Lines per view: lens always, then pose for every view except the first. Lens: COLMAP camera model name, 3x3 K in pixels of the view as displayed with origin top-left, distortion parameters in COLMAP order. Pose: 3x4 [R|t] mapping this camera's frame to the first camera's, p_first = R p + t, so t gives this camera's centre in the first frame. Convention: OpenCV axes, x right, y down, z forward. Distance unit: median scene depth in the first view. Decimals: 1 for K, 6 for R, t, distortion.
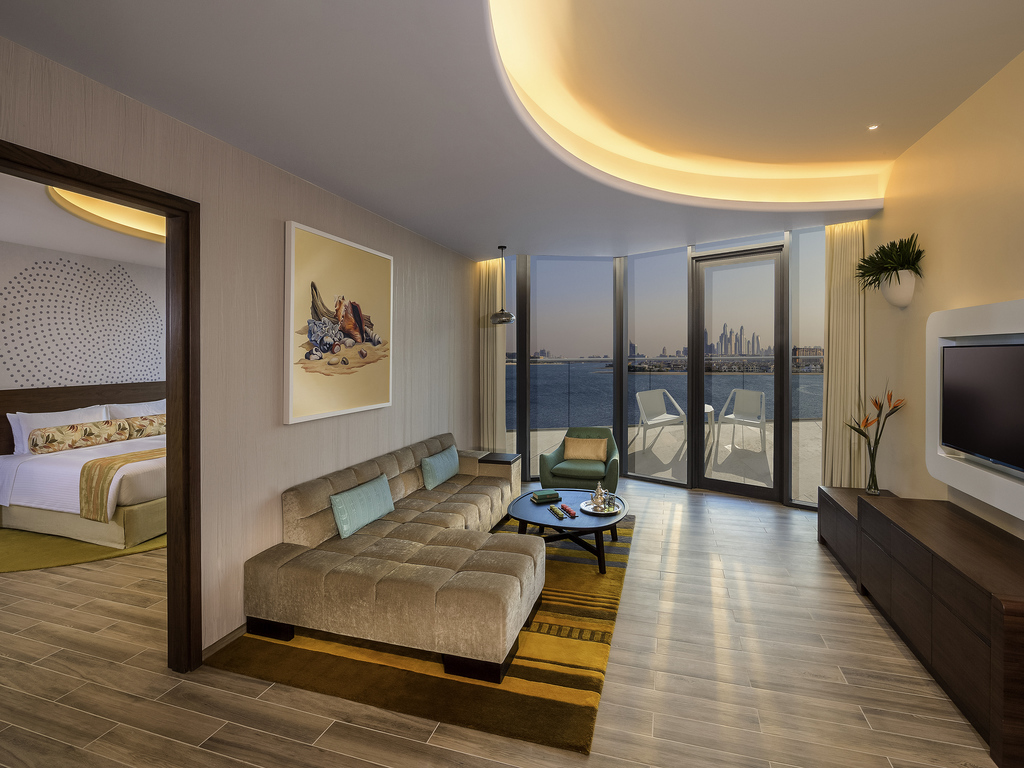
lens RADIAL K [[489.0, 0, 512.0], [0, 489.0, 384.0], [0, 0, 1]] dist [-0.000326, -0.000323]
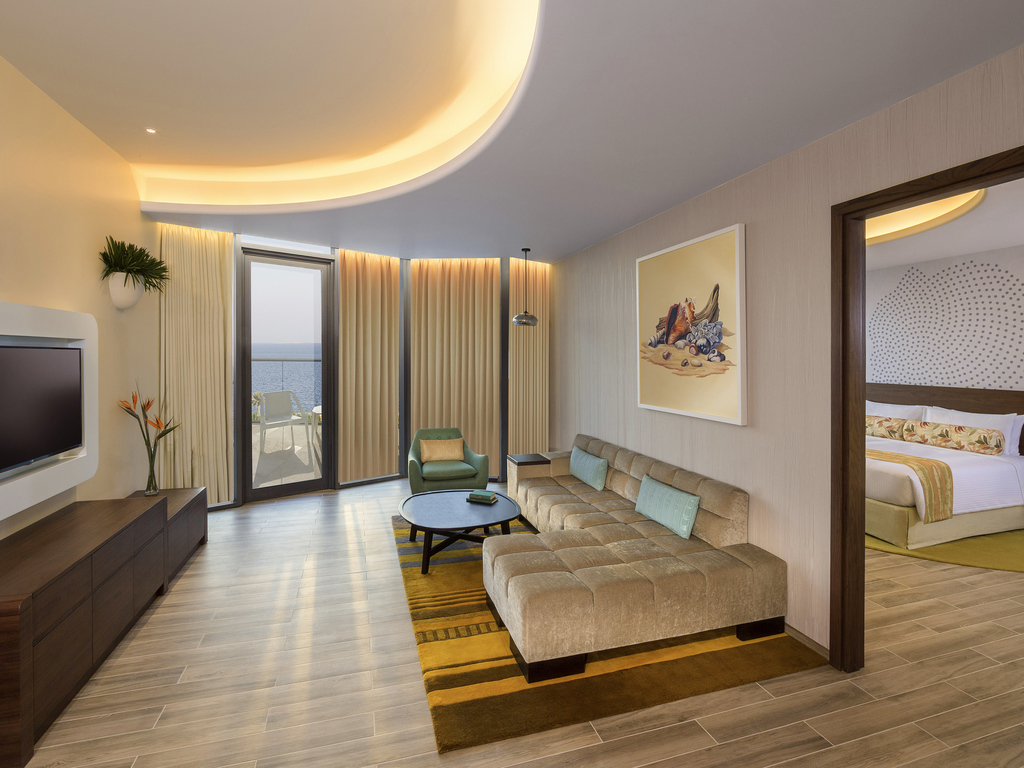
lens RADIAL K [[486.2, 0, 512.0], [0, 486.2, 384.0], [0, 0, 1]] dist [-0.002558, -0.000308]
pose [[0.815229, -0.005965, 0.579109, -2.053998], [0.007653, 0.999971, -0.000474, -0.008830], [-0.579089, 0.004818, 0.815250, 0.661429]]
